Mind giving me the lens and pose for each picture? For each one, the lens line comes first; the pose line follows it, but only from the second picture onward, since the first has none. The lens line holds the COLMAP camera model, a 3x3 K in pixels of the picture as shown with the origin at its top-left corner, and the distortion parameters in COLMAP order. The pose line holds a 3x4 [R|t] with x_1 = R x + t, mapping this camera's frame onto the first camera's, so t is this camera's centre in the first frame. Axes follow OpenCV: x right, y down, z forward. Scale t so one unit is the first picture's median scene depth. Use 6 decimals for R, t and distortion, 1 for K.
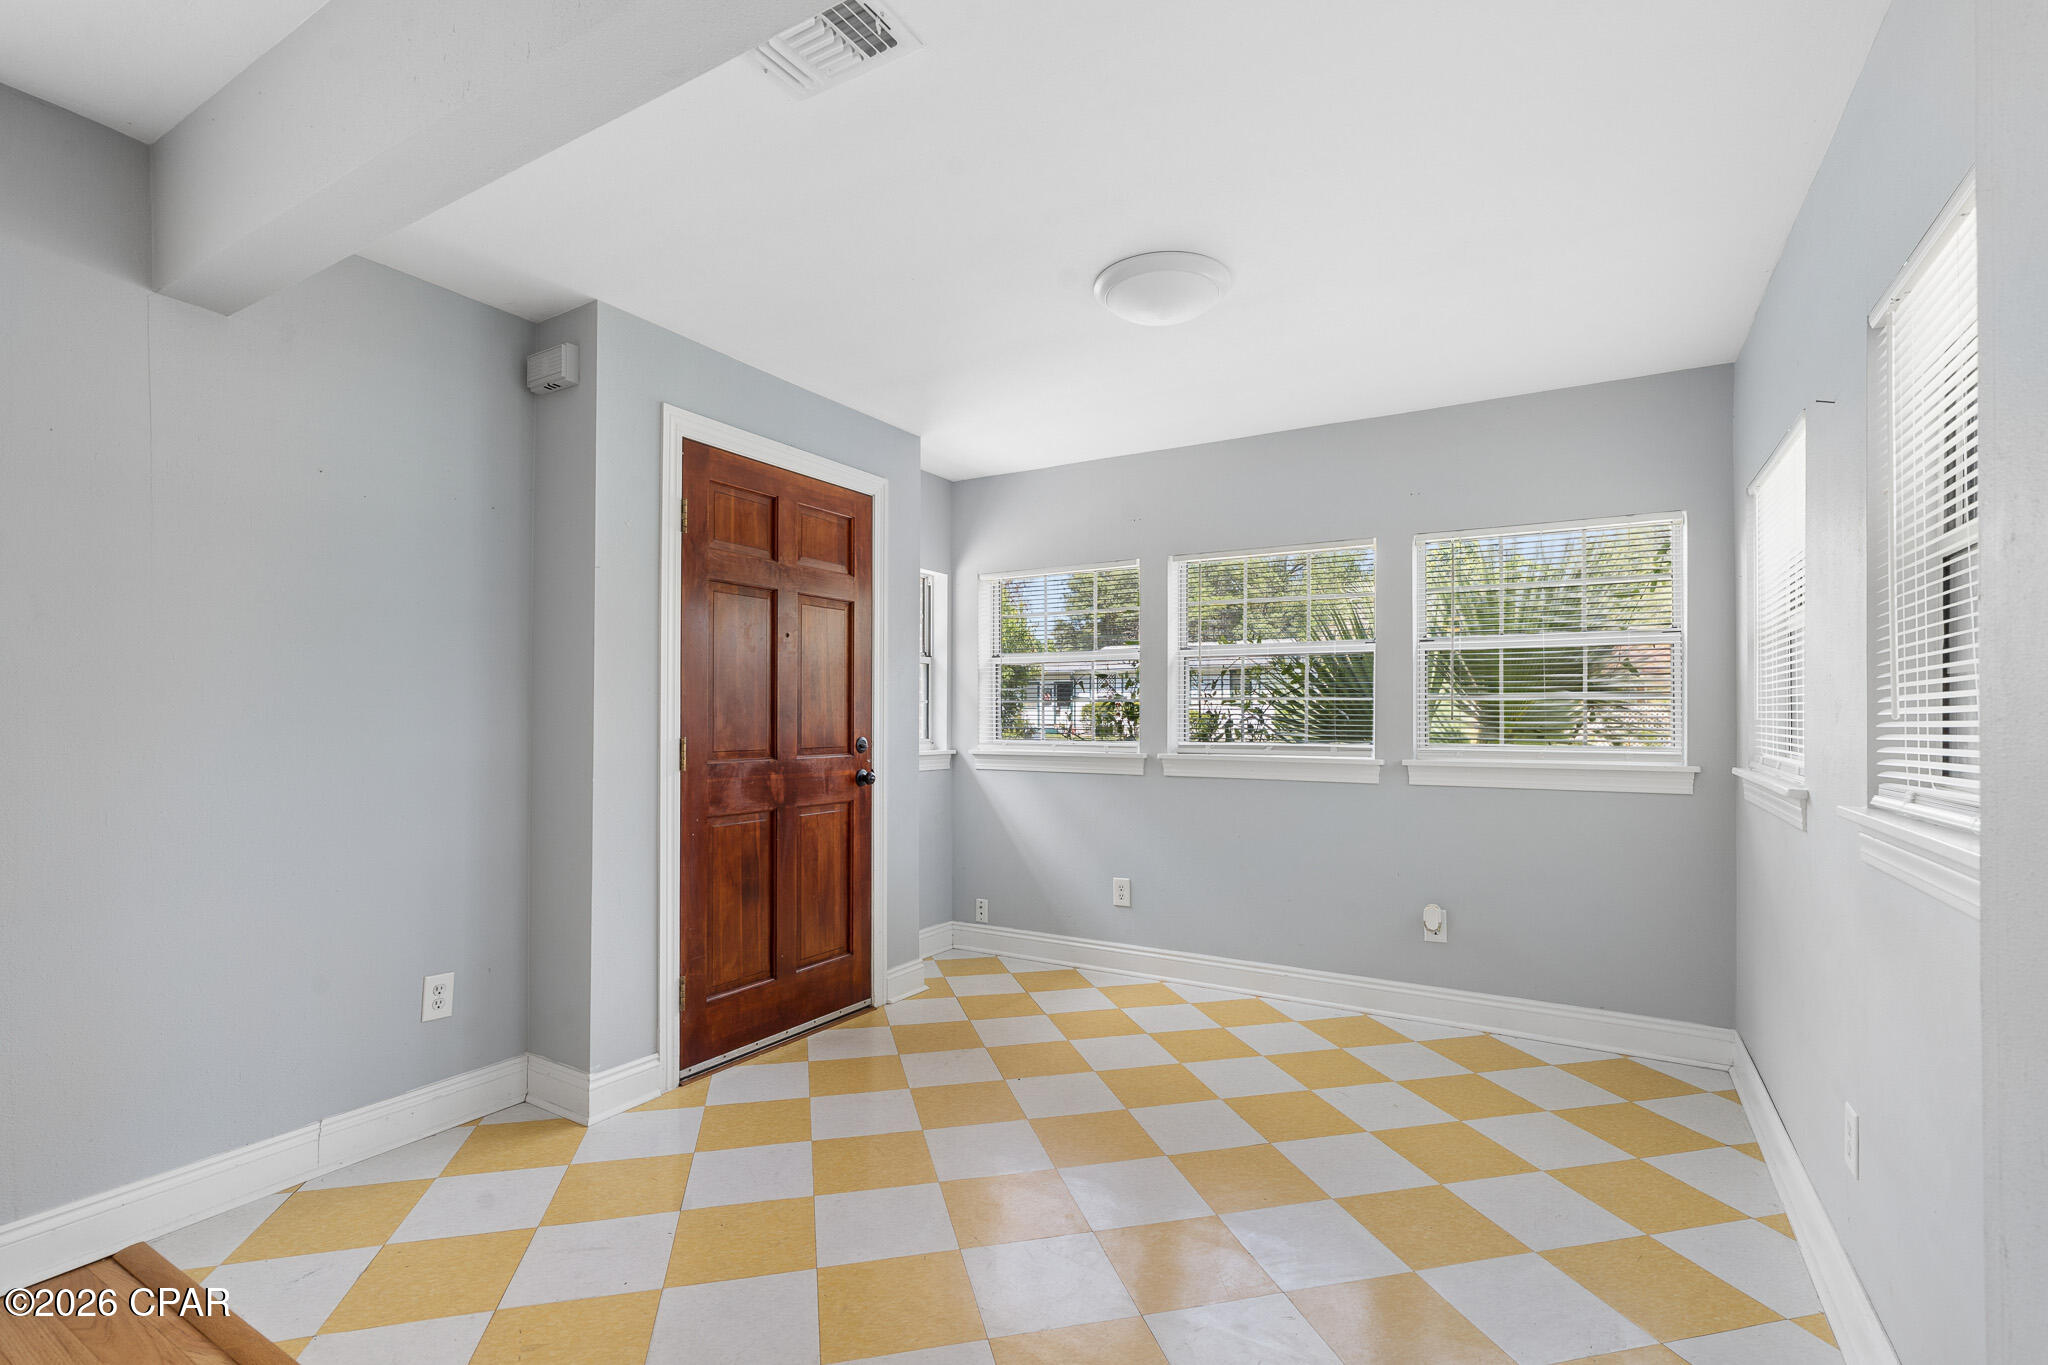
lens RADIAL K [[944.4, 0, 1022.6], [0, 944.4, 714.5], [0, 0, 1]] dist [-0.003366, 0.001889]
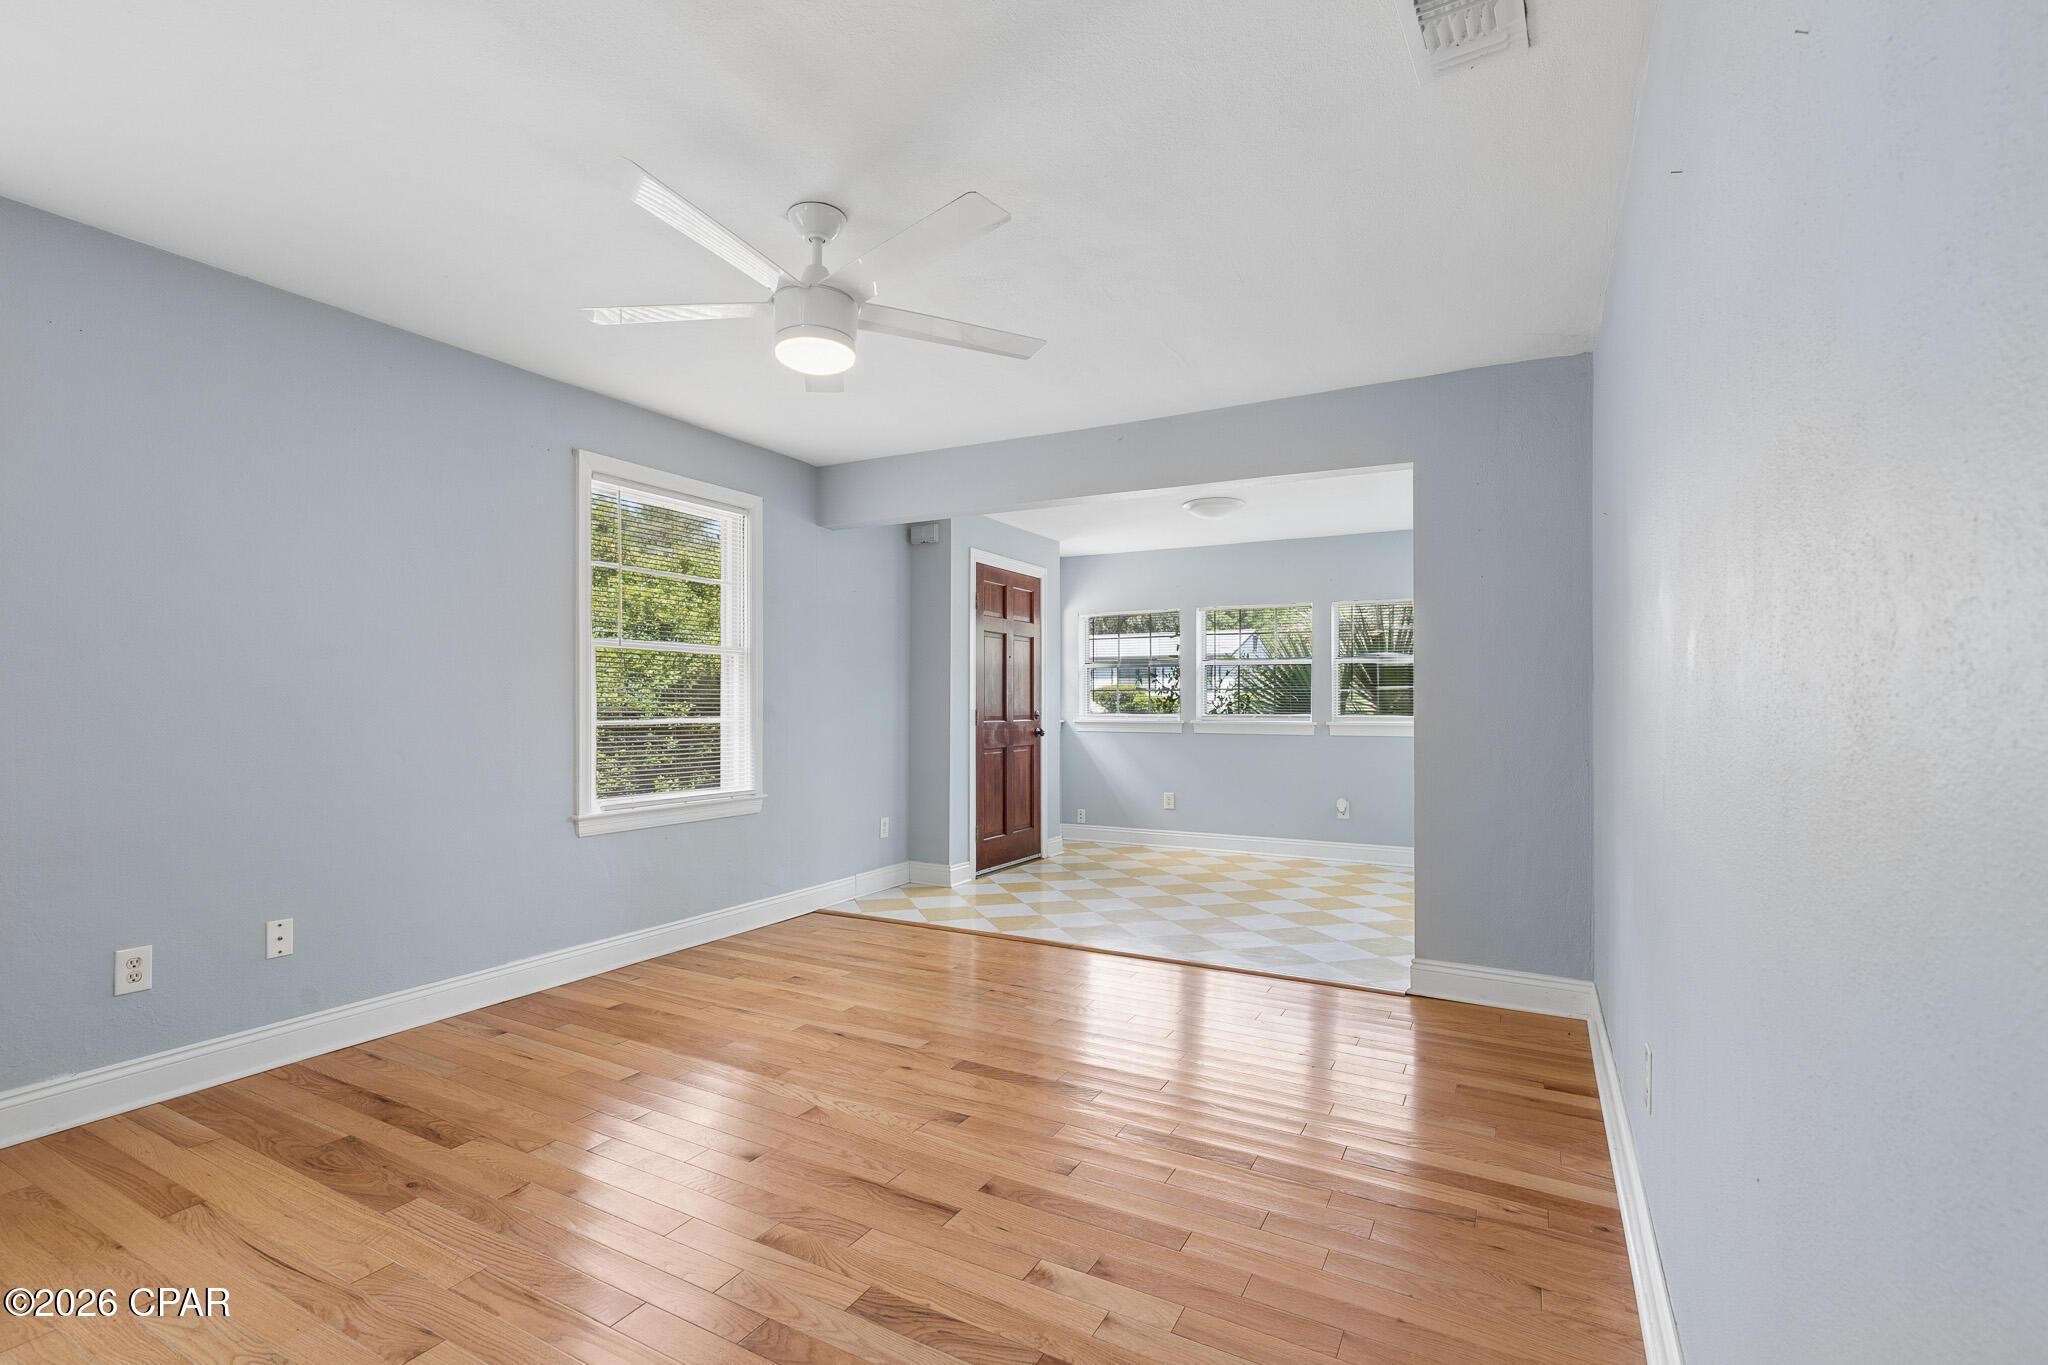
lens RADIAL K [[944.4, 0, 1013.6], [0, 944.4, 698.5], [0, 0, 1]] dist [-0.003366, 0.001889]
pose [[0.999175, 0.001984, 0.040566, -0.298164], [-0.001931, 0.999997, -0.001348, 0.003367], [-0.040568, 0.001269, 0.999176, -0.857892]]
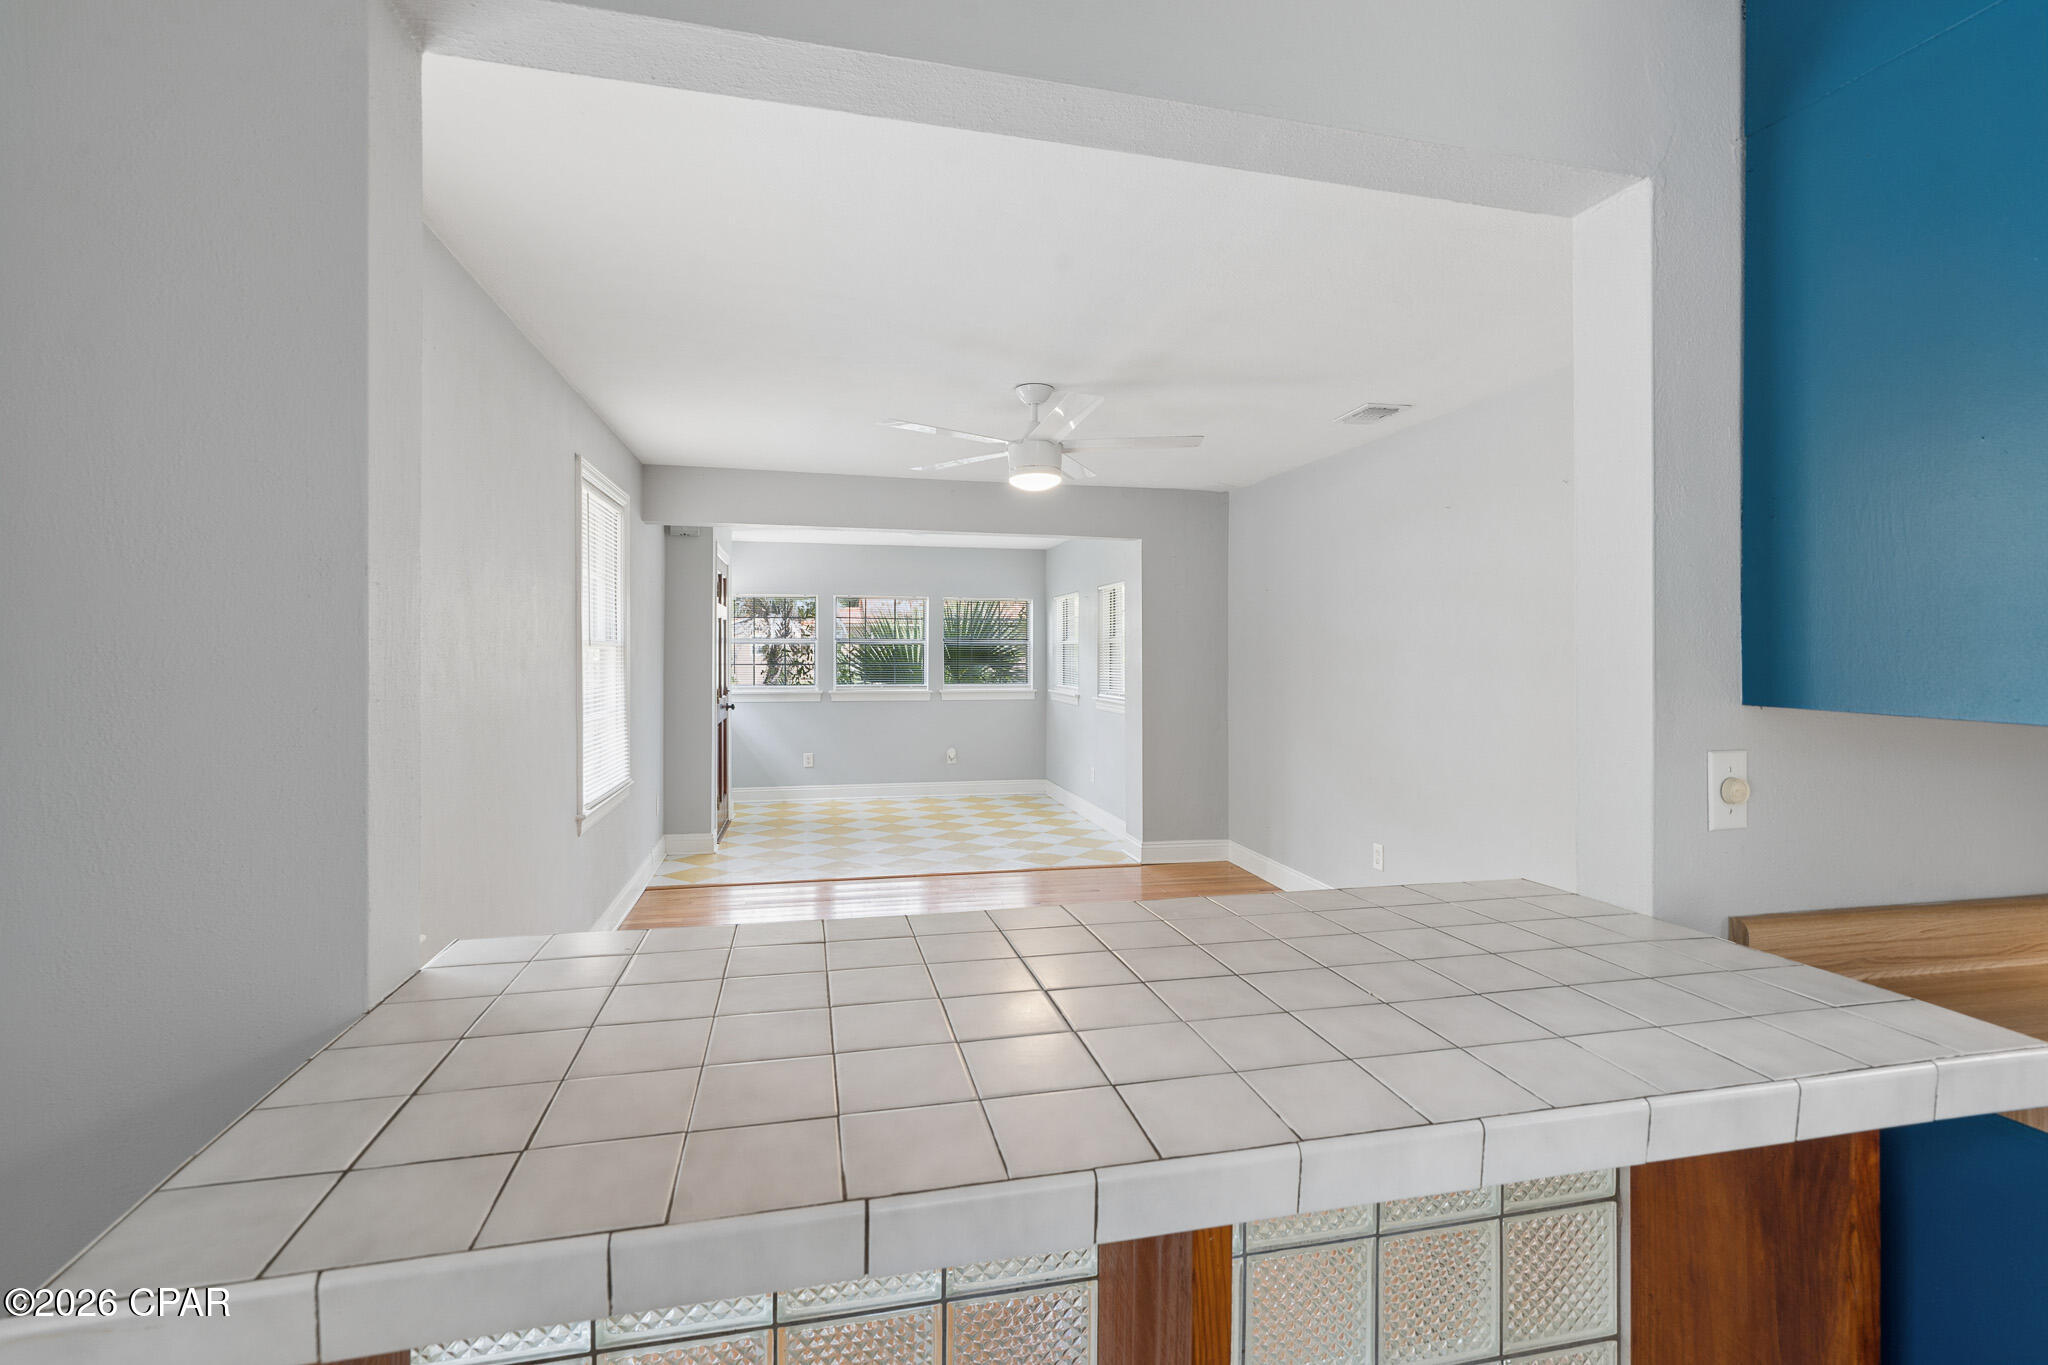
lens RADIAL K [[944.4, 0, 1027.0], [0, 944.4, 664.0], [0, 0, 1]] dist [-0.003366, 0.001889]
pose [[0.712549, -0.009596, 0.701557, -1.157565], [-0.001549, 0.999883, 0.015250, -0.058785], [-0.701621, -0.011953, 0.712450, -0.906155]]
